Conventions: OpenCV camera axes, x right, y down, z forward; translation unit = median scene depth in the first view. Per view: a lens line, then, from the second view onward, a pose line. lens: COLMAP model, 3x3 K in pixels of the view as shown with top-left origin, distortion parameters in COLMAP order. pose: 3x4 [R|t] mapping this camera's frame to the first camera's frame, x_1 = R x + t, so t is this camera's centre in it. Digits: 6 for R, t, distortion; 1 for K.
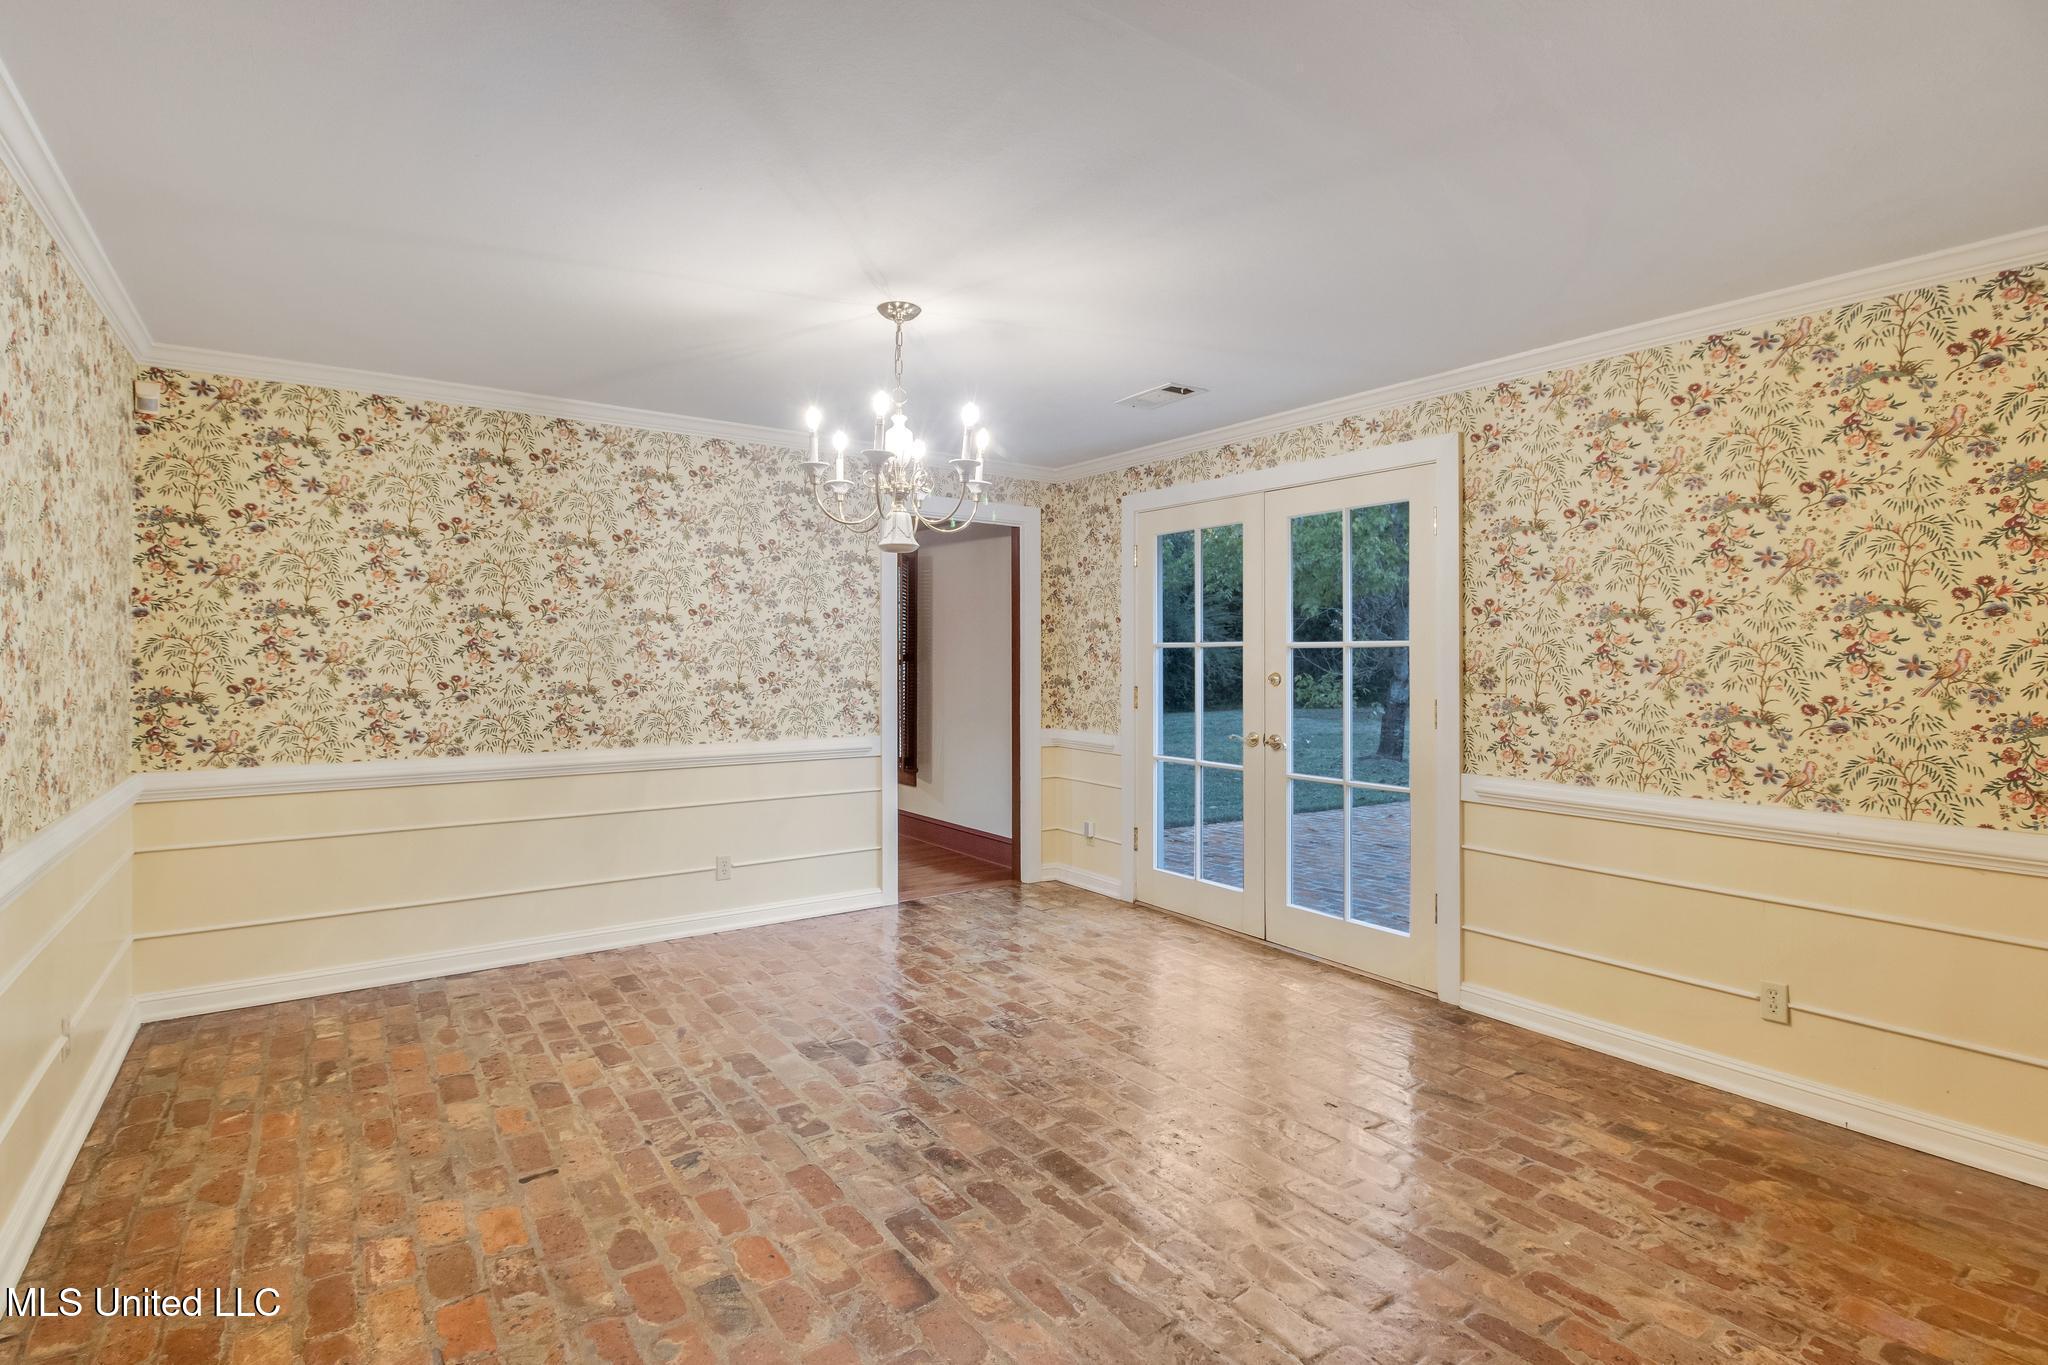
lens RADIAL K [[998.1, 0, 1016.5], [0, 998.1, 650.7], [0, 0, 1]] dist [-0.001147, -0.007682]
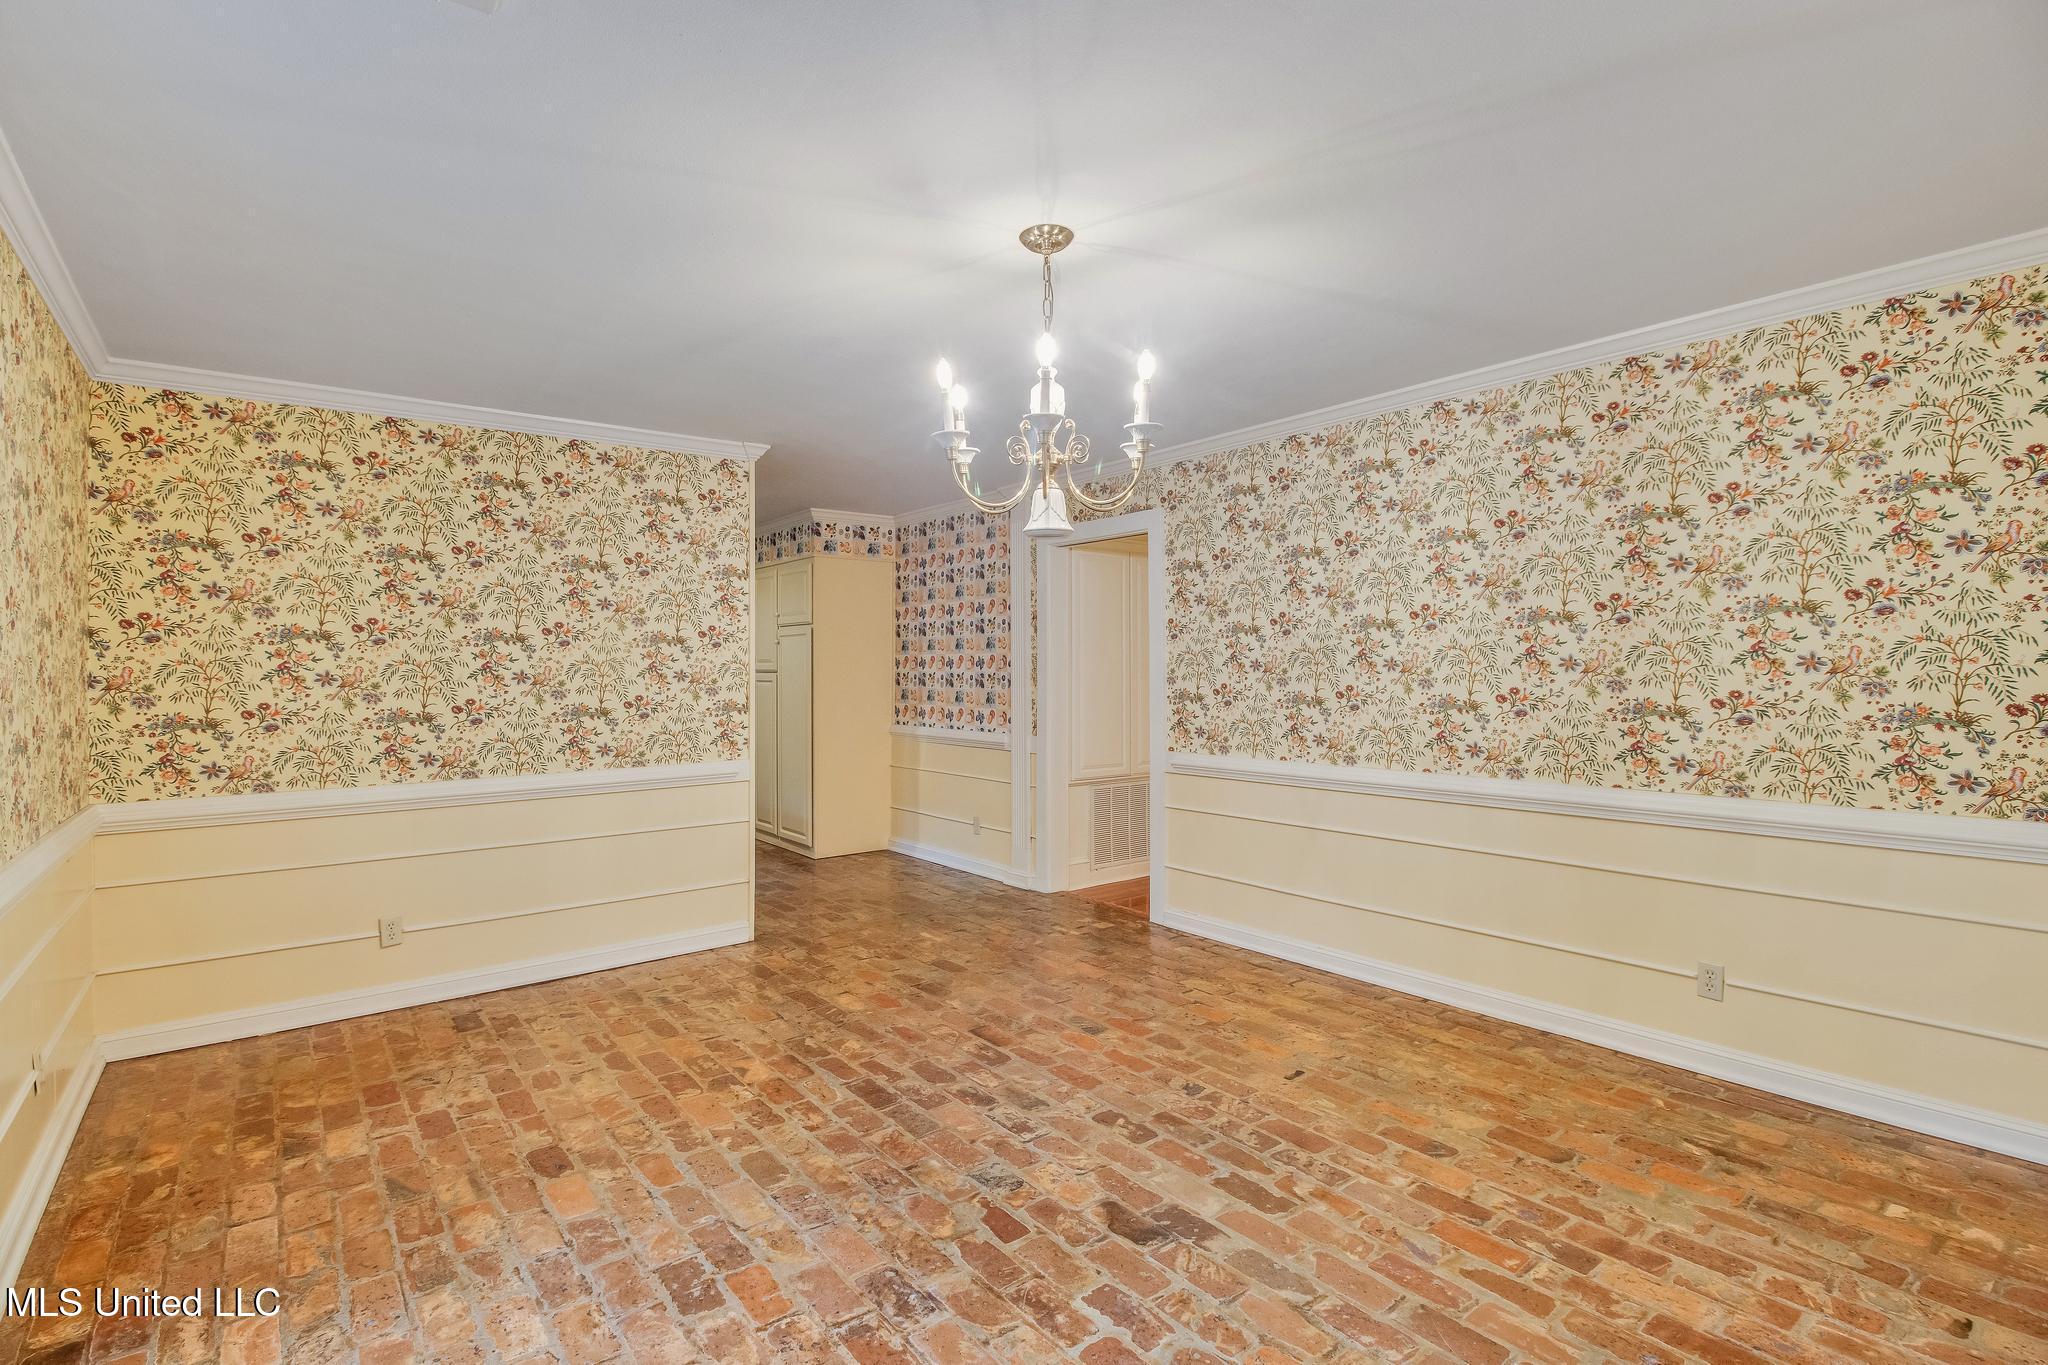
lens RADIAL K [[950.7, 0, 1048.3], [0, 950.7, 646.5], [0, 0, 1]] dist [-0.016779, -0.002404]
pose [[-0.996406, 0.003326, -0.084643, -0.054928], [0.005408, 0.999688, -0.024377, 0.005906], [0.084536, -0.024747, -0.996113, 1.859158]]
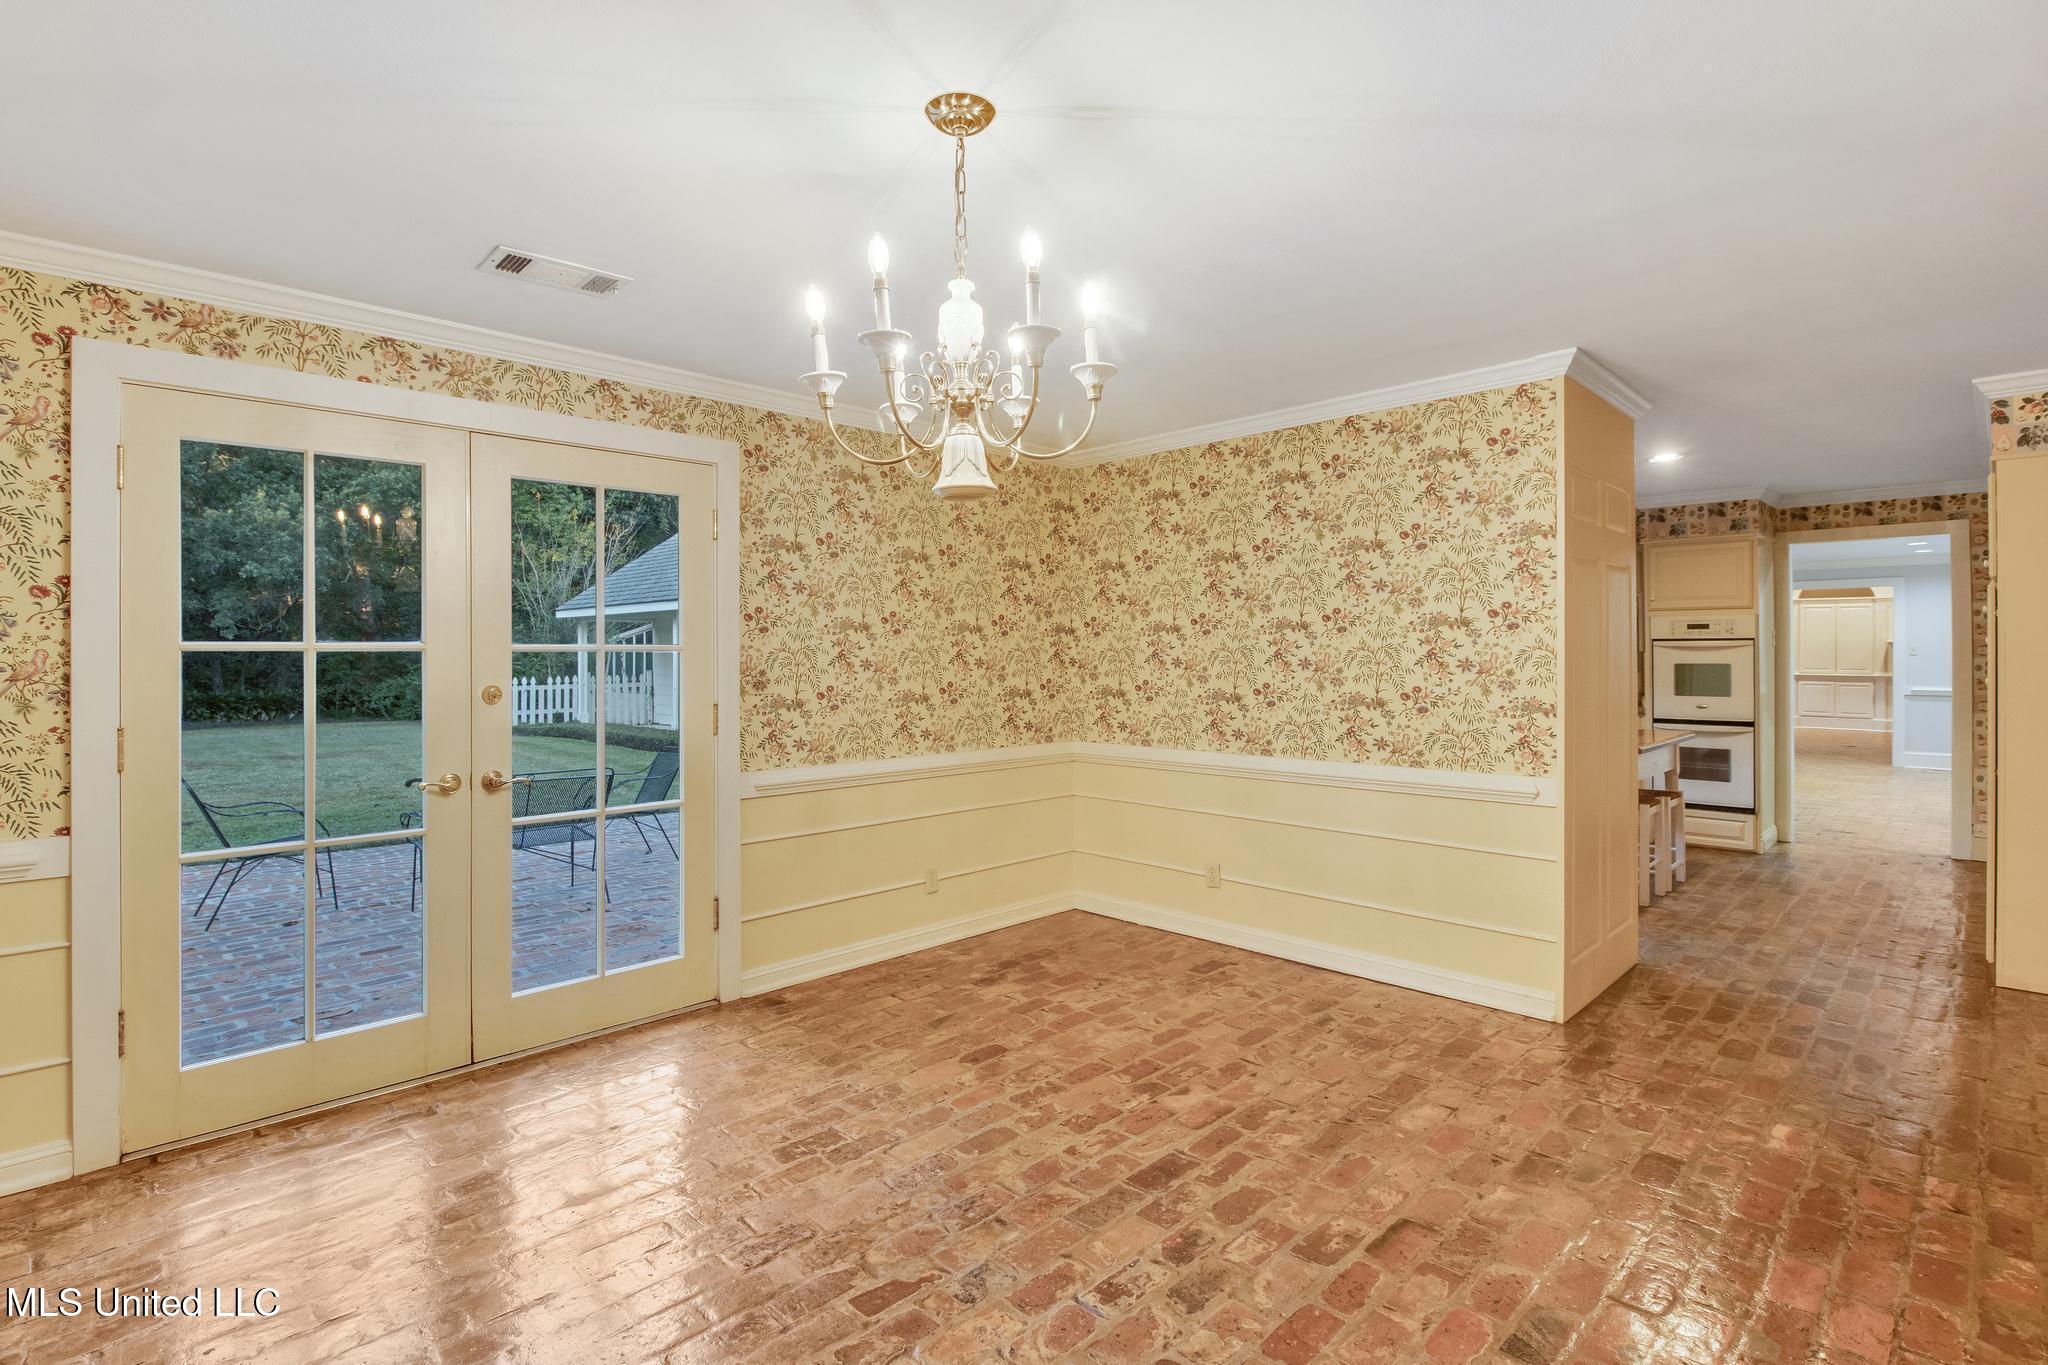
lens RADIAL K [[998.1, 0, 999.9], [0, 998.1, 650.2], [0, 0, 1]] dist [-0.001147, -0.007682]
pose [[-0.170461, 0.000301, 0.985364, -0.780853], [-0.000900, 0.999999, -0.000461, -0.005730], [-0.985364, -0.000966, -0.170461, 1.139380]]
